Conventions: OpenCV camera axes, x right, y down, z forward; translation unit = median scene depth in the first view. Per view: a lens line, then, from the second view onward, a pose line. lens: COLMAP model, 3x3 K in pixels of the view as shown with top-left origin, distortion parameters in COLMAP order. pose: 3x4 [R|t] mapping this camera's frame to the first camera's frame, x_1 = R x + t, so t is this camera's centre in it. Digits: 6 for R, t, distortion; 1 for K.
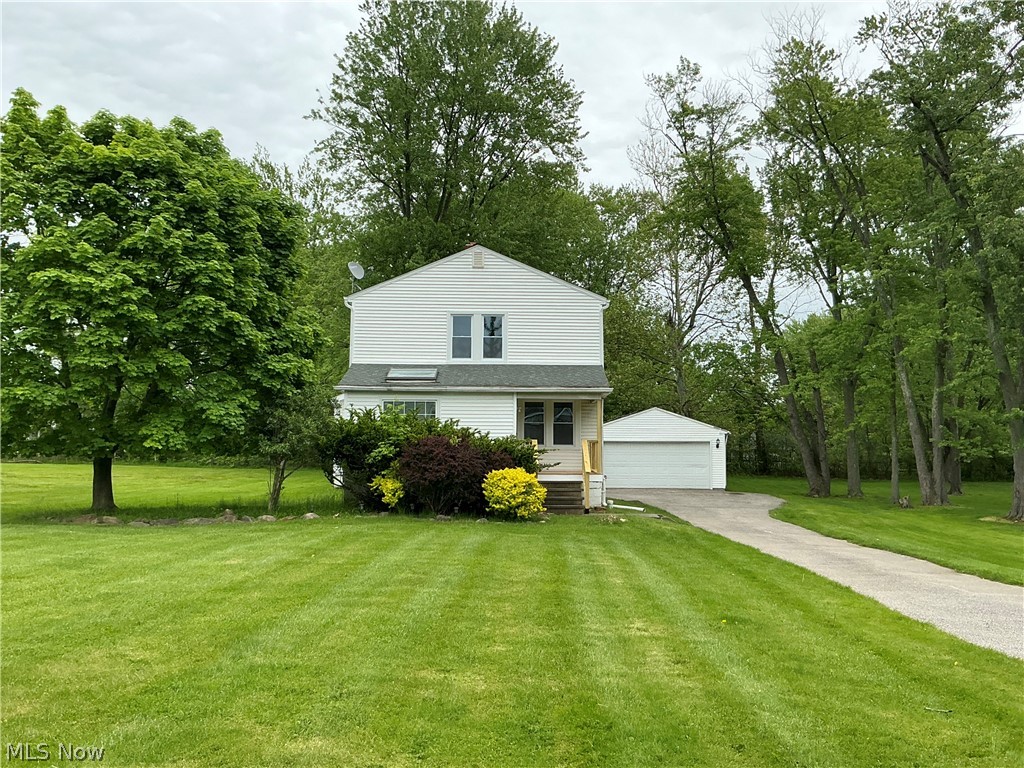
lens RADIAL K [[925.8, 0, 513.4], [0, 925.8, 381.5], [0, 0, 1]] dist [0.071293, 0.006336]
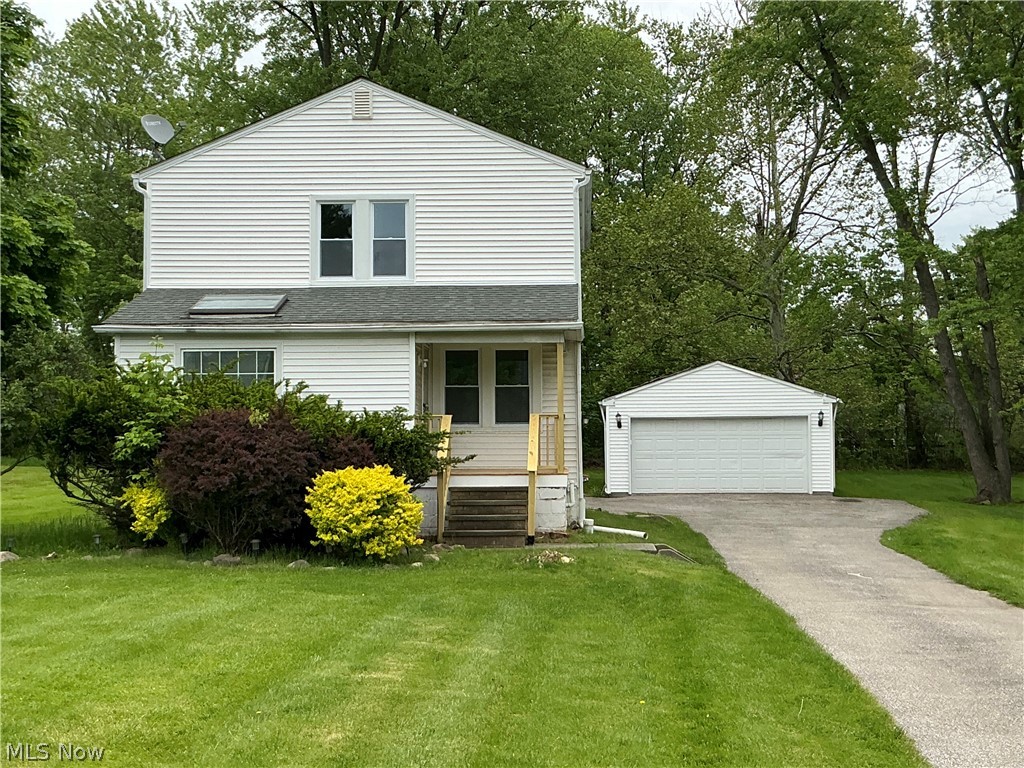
lens RADIAL K [[1336.4, 0, 509.4], [0, 1336.4, 384.7], [0, 0, 1]] dist [0.061416, 0.000000]
pose [[0.998365, -0.013995, -0.055420, 0.098304], [0.016026, 0.999210, 0.036373, 0.013735], [0.054867, -0.037202, 0.997800, 0.167750]]
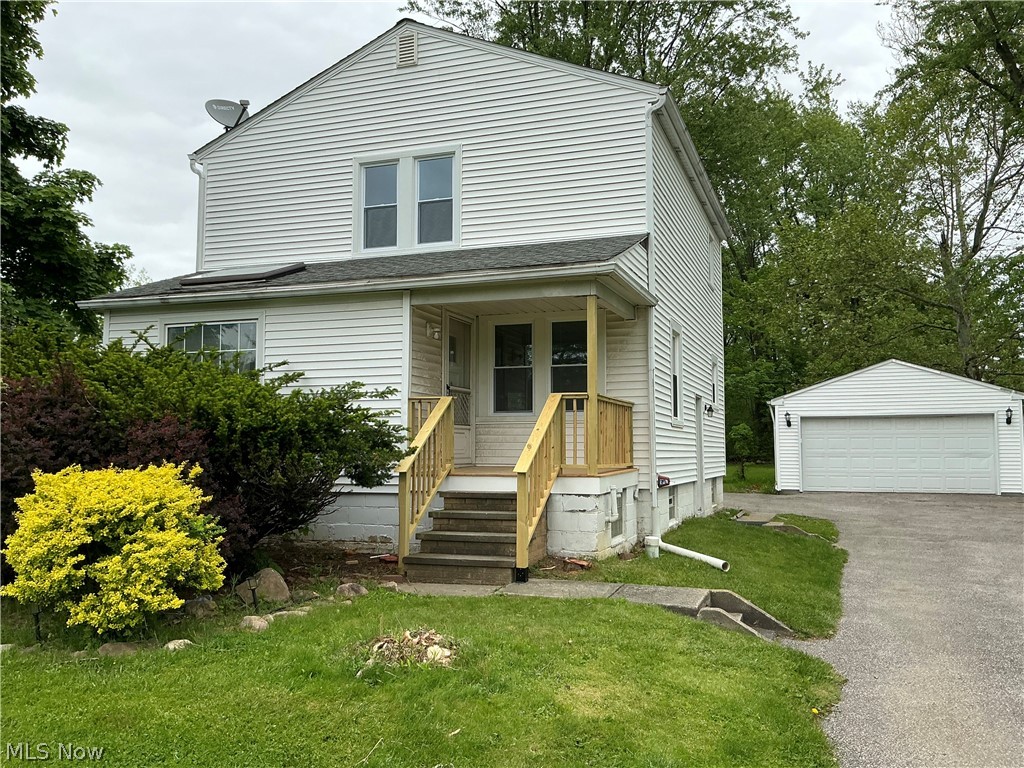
lens RADIAL K [[852.1, 0, 510.0], [0, 852.1, 382.9], [0, 0, 1]] dist [0.083688, -0.162445]
pose [[0.936654, -0.032714, -0.348726, 0.175102], [0.034755, 0.999396, -0.000404, 0.053151], [0.348529, -0.011742, 0.937225, 0.584062]]
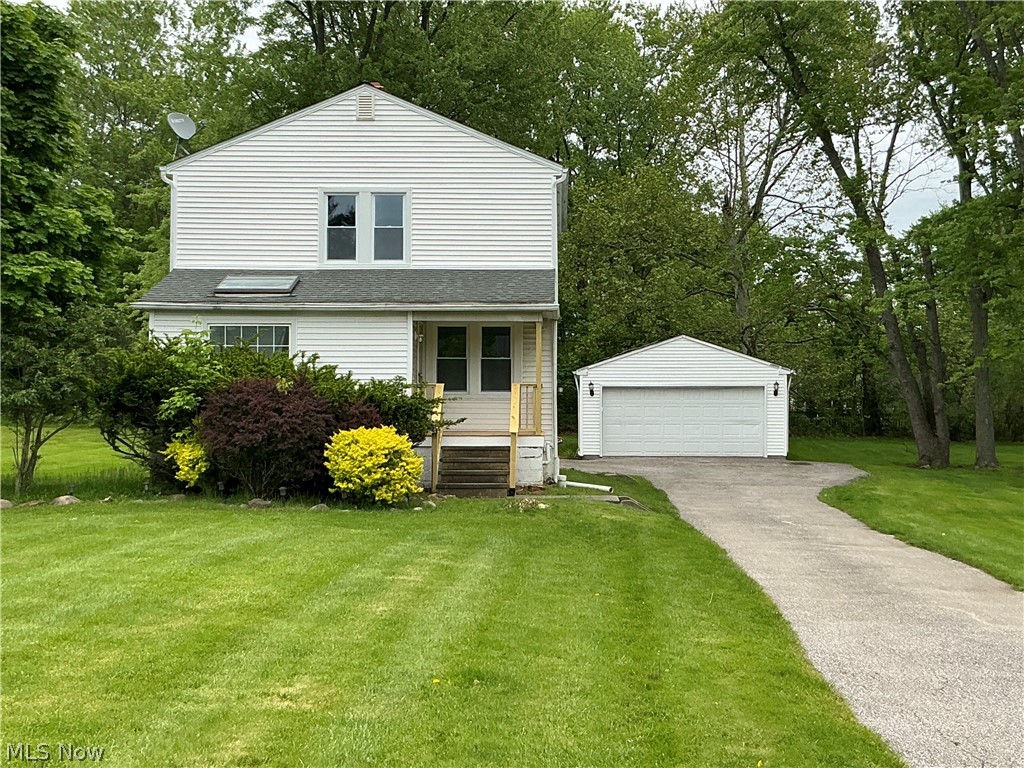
lens RADIAL K [[1336.4, 0, 511.2], [0, 1336.4, 387.3], [0, 0, 1]] dist [0.061416, 0.000000]
pose [[0.999318, -0.003355, -0.036774, 0.099219], [0.005693, 0.997954, 0.063677, 0.005138], [0.036485, -0.063843, 0.997293, 0.054112]]
